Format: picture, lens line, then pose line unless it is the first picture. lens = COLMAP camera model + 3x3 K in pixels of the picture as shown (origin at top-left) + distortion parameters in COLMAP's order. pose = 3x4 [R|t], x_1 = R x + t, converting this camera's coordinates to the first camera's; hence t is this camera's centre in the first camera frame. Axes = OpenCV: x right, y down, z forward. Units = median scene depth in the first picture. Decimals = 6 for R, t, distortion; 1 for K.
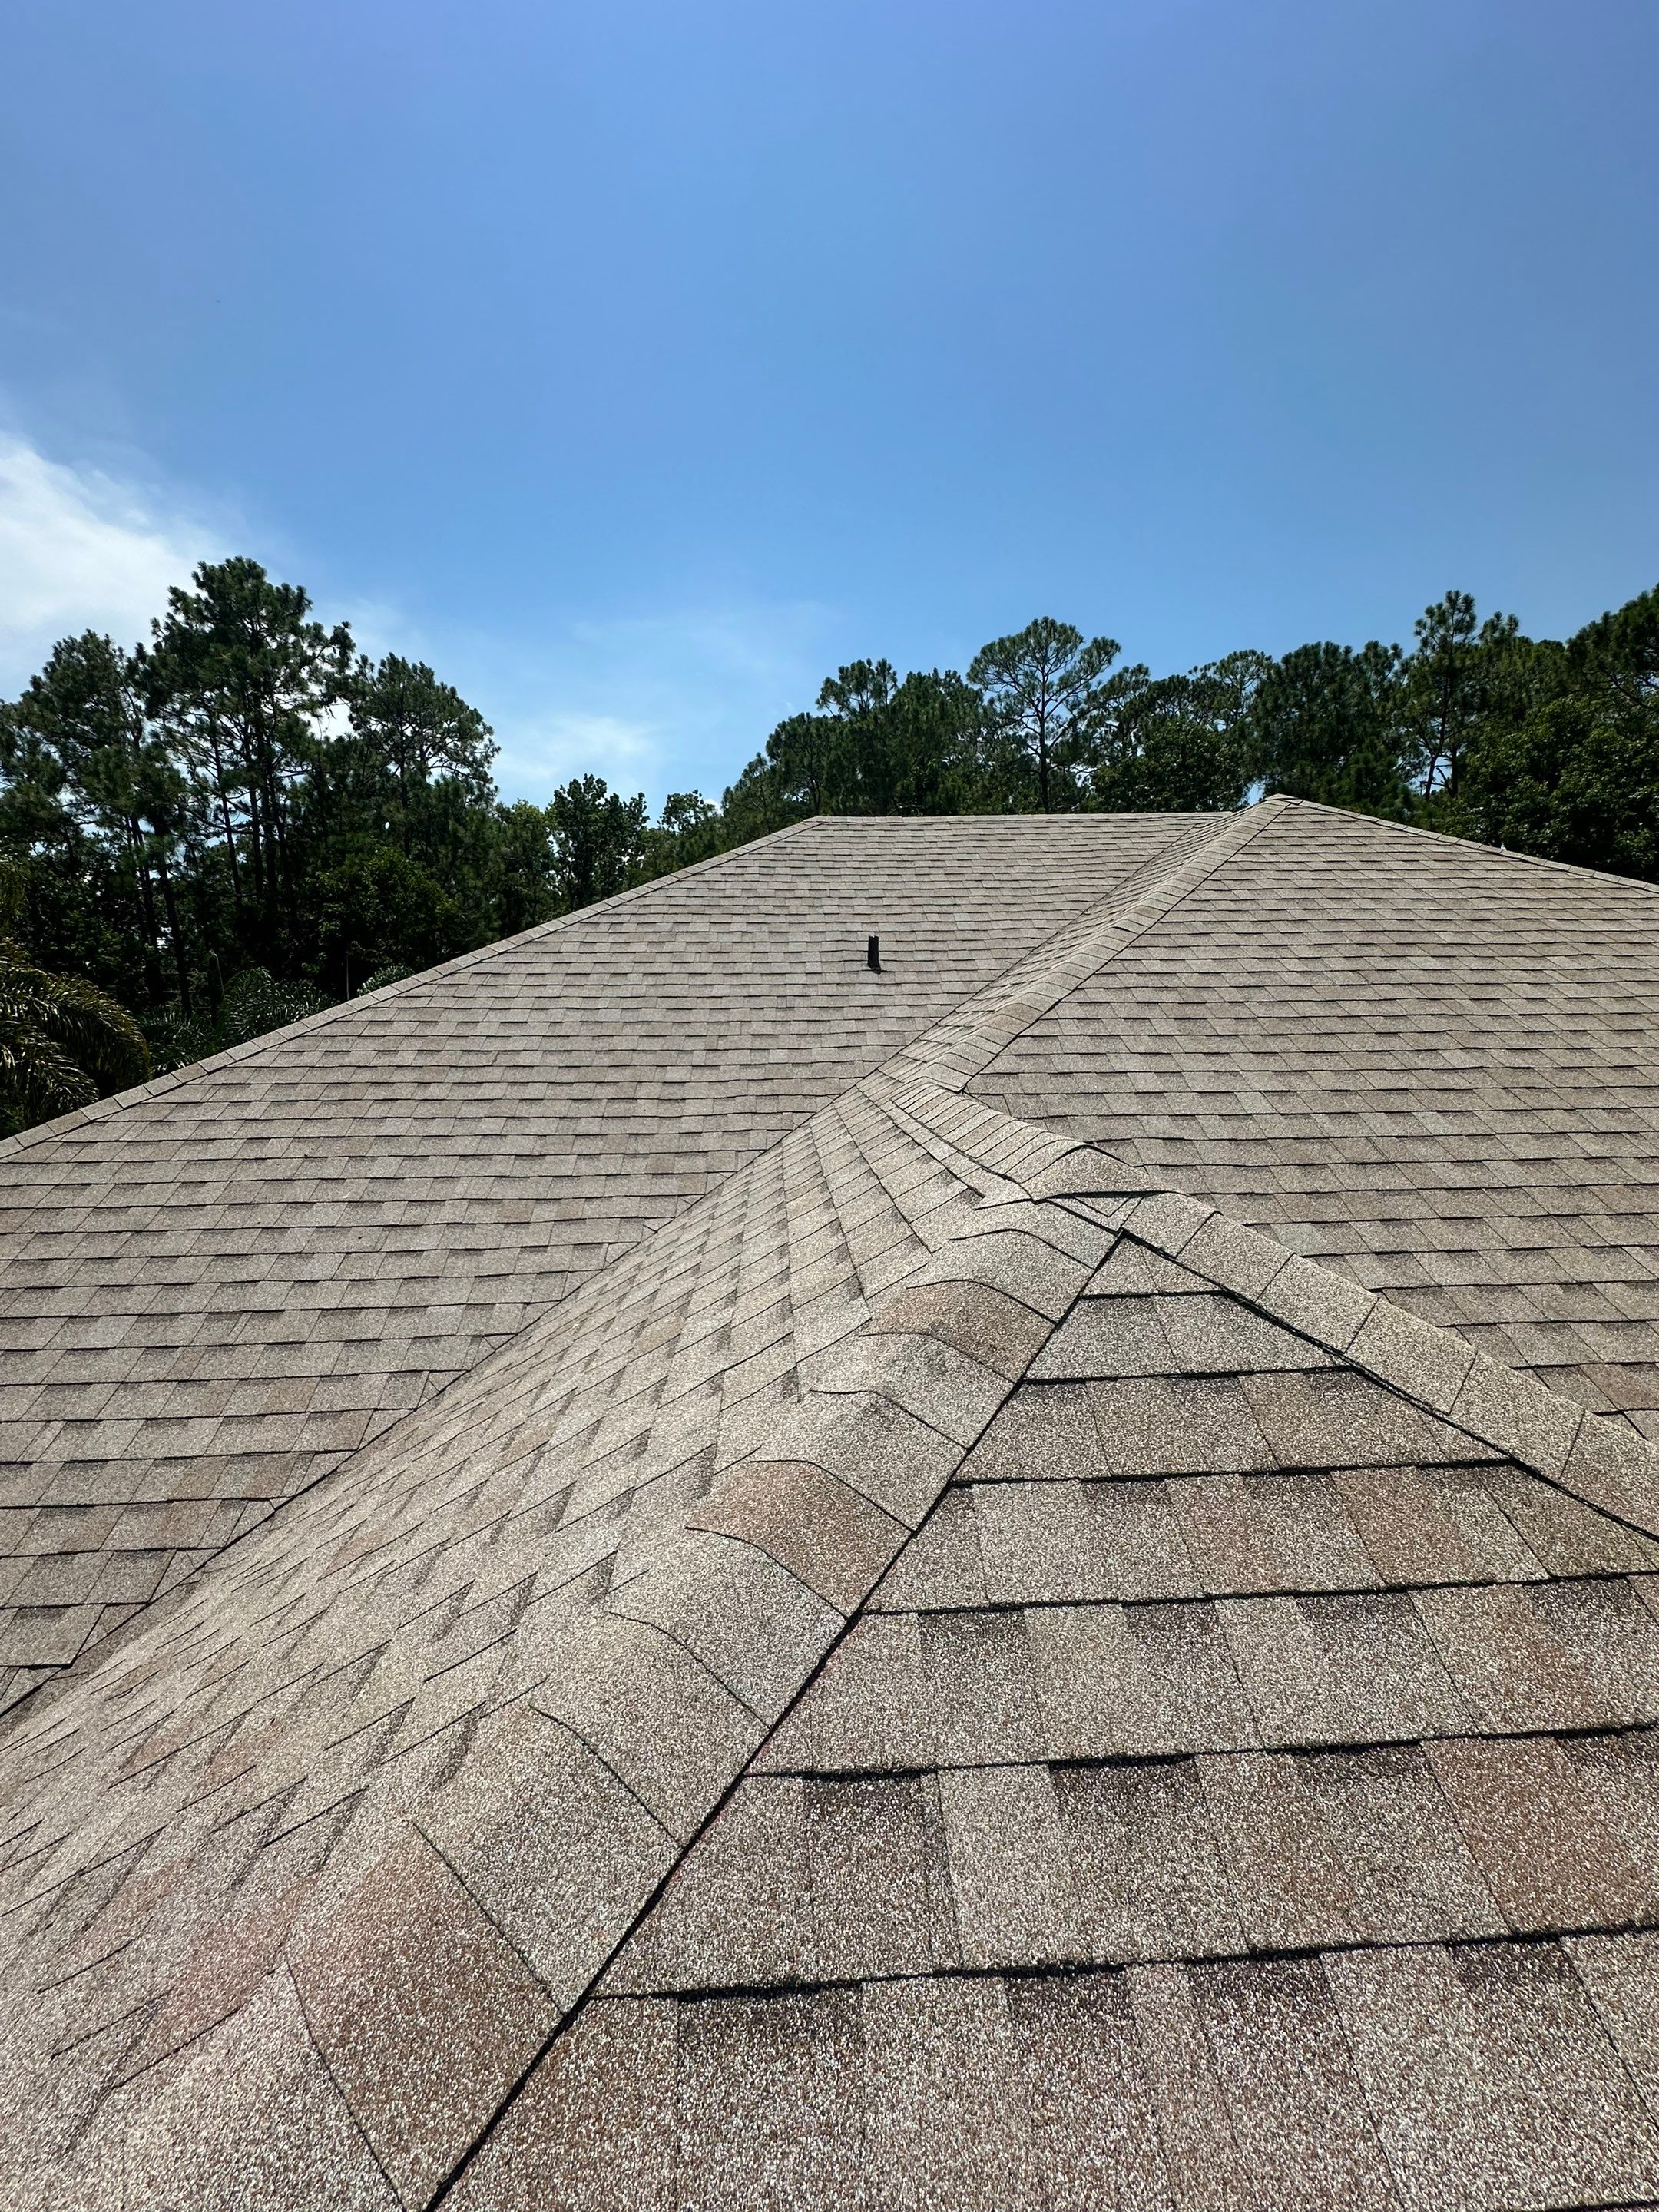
lens RADIAL K [[882.9, 0, 831.2], [0, 882.9, 1113.6], [0, 0, 1]] dist [-0.004516, 0.000919]
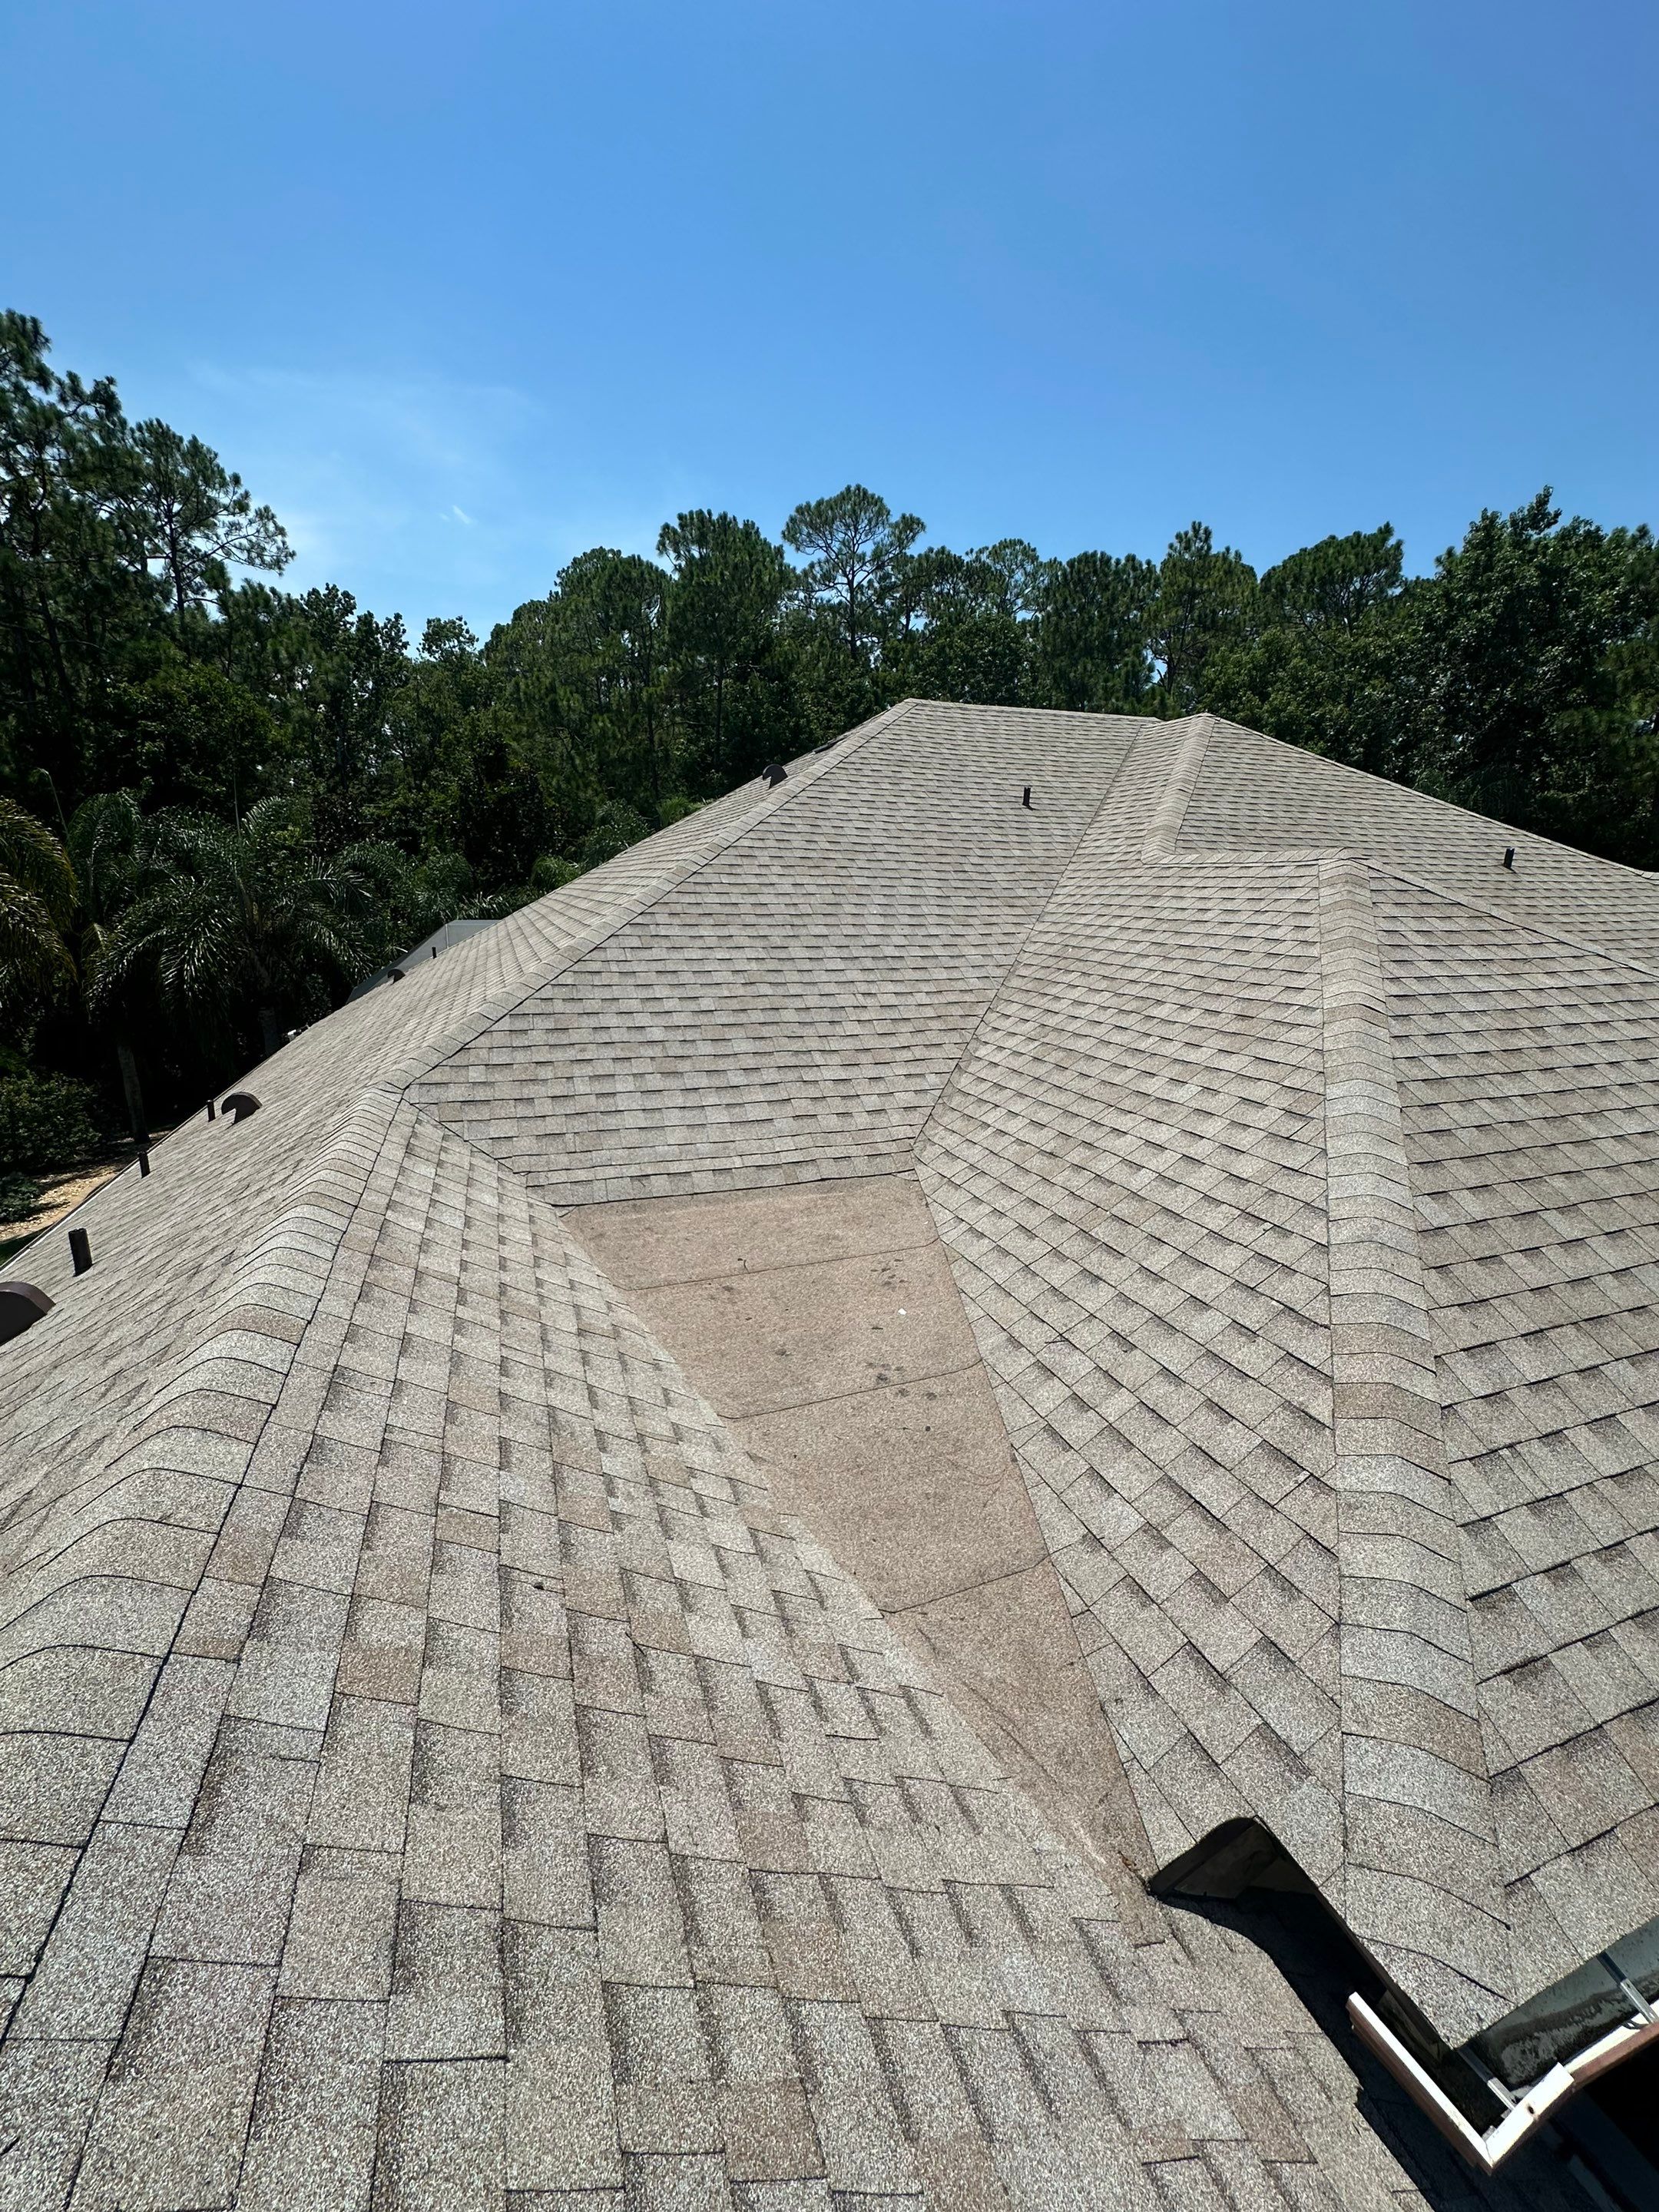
lens RADIAL K [[882.9, 0, 823.5], [0, 882.9, 1113.5], [0, 0, 1]] dist [-0.004516, 0.000919]
pose [[0.957993, -0.047805, 0.282779, -0.150044], [0.006468, 0.989360, 0.145341, 0.030300], [-0.286718, -0.137407, 0.948110, -0.102958]]
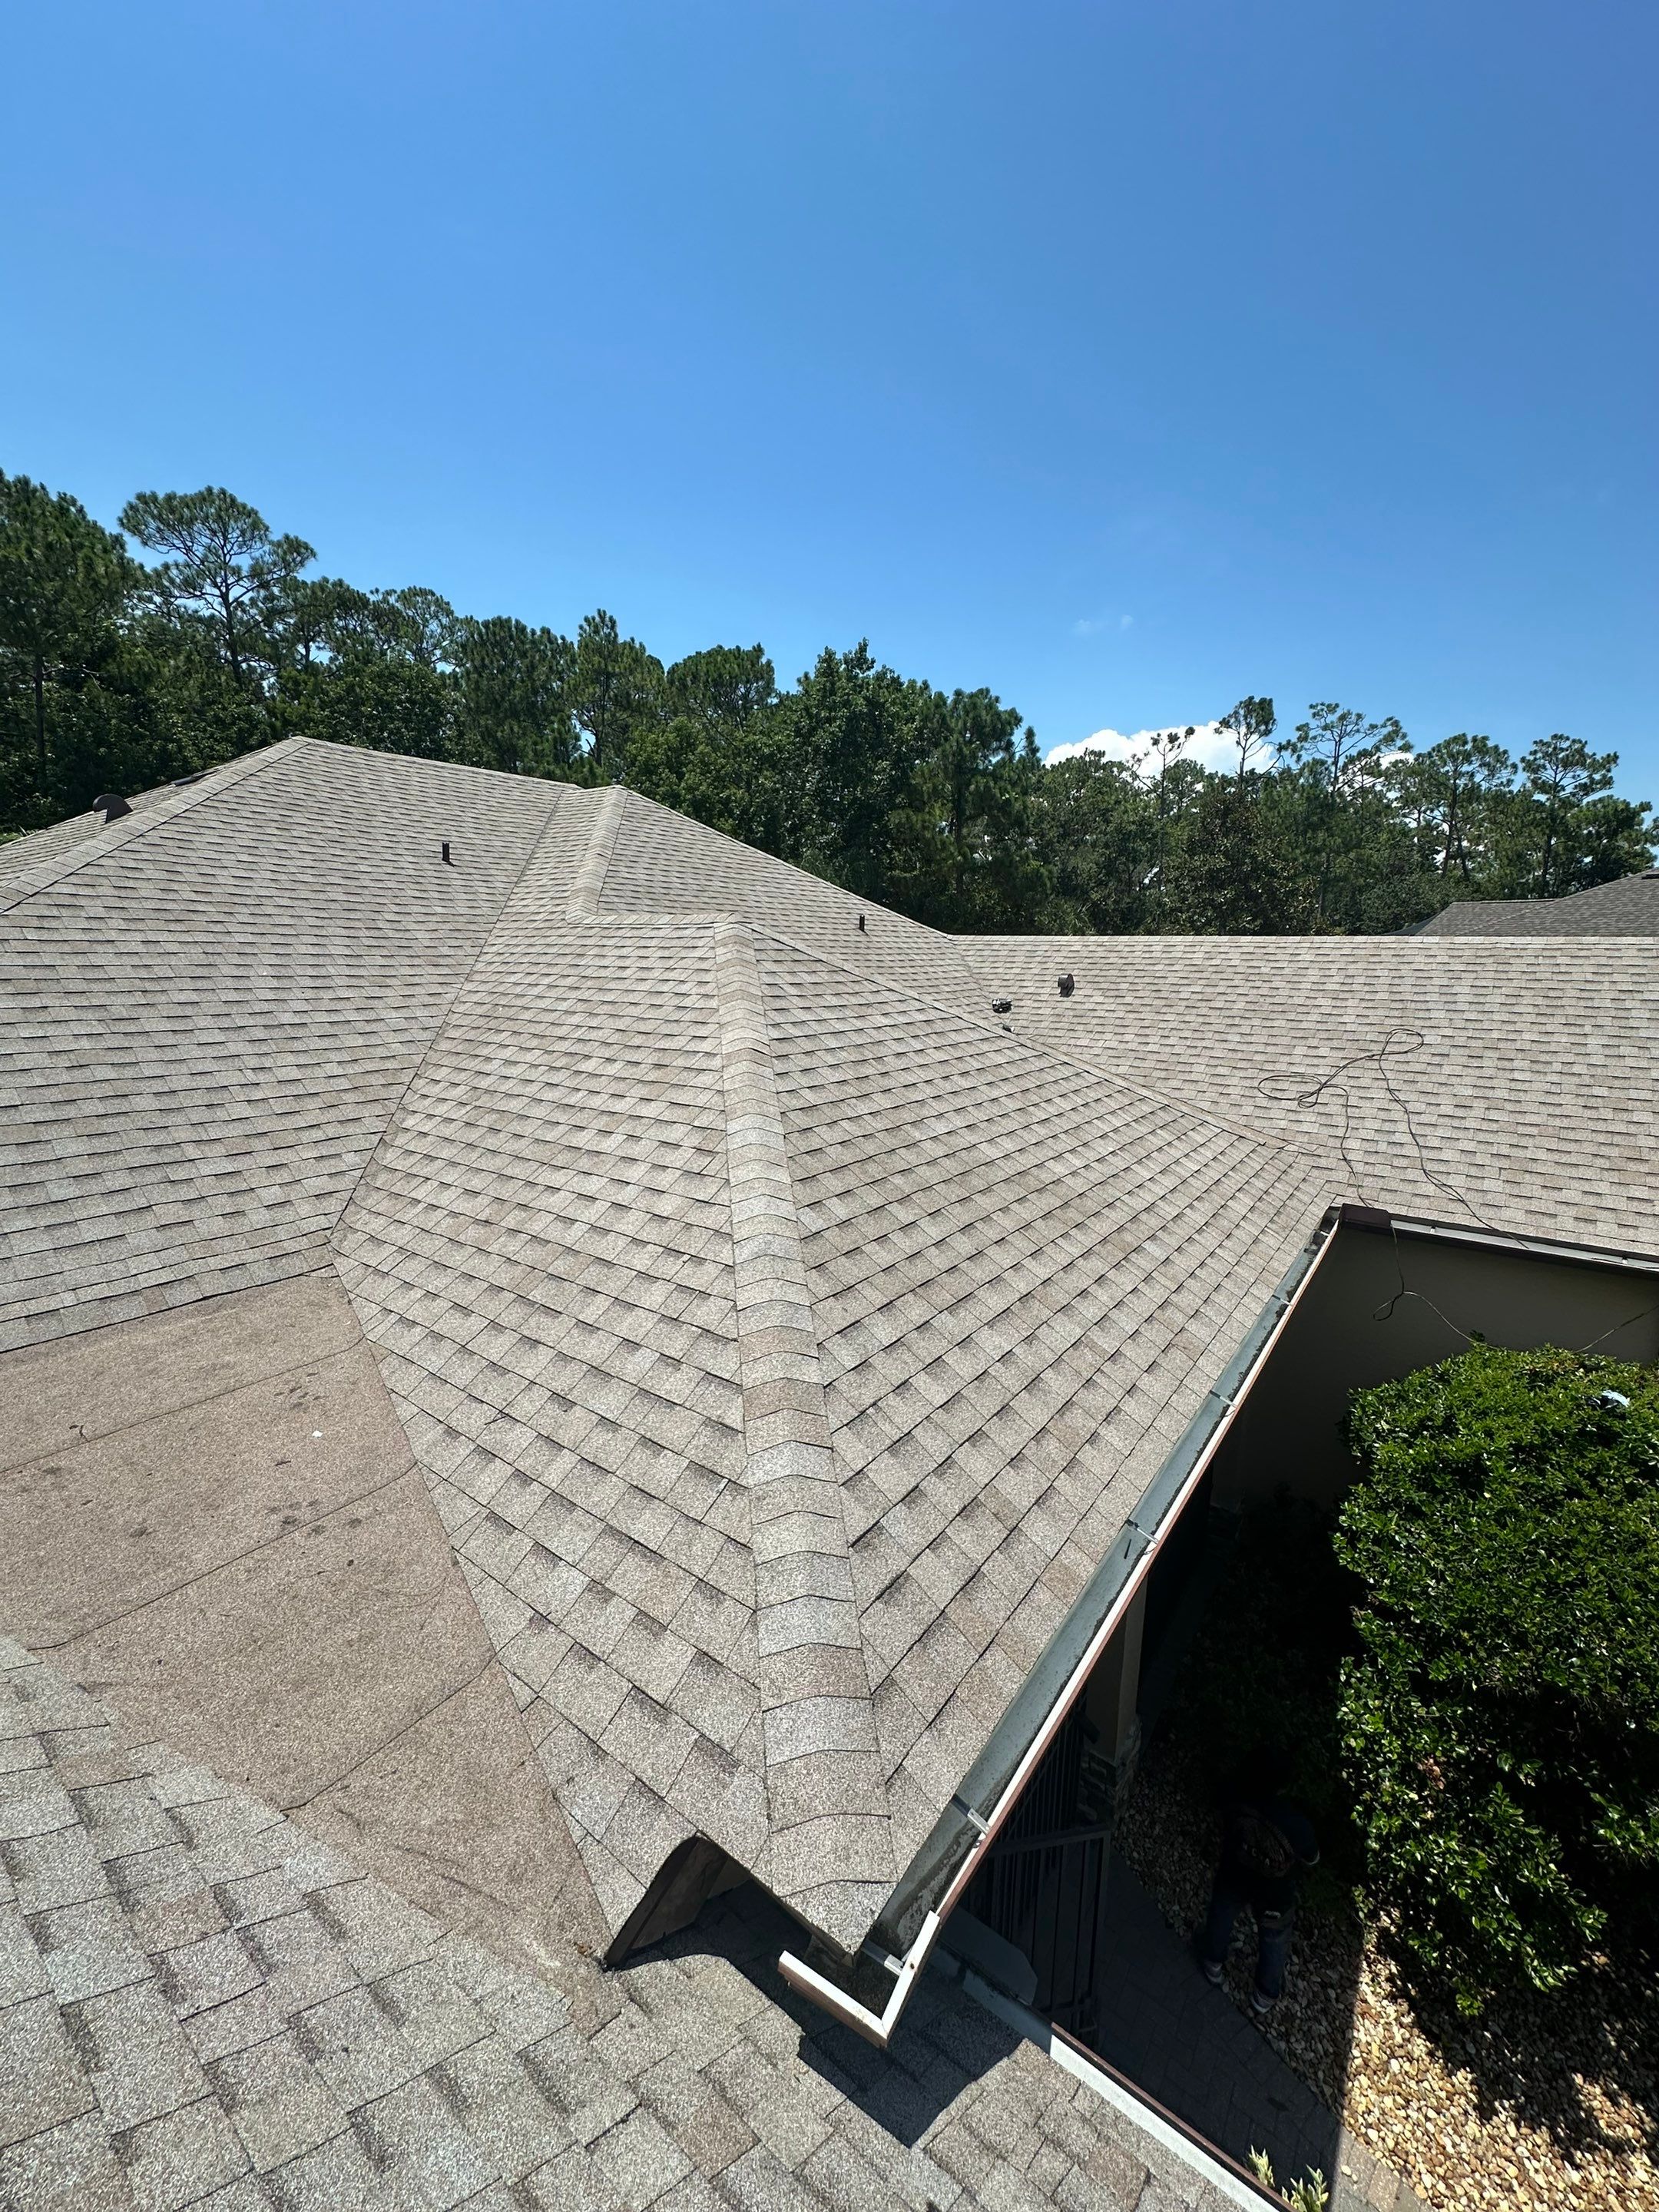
lens RADIAL K [[882.9, 0, 827.2], [0, 882.9, 1115.6], [0, 0, 1]] dist [-0.004516, 0.000919]
pose [[0.643790, -0.119491, 0.755815, -0.142036], [0.058541, 0.992529, 0.107051, 0.029782], [-0.762960, -0.024672, 0.645975, -0.107714]]
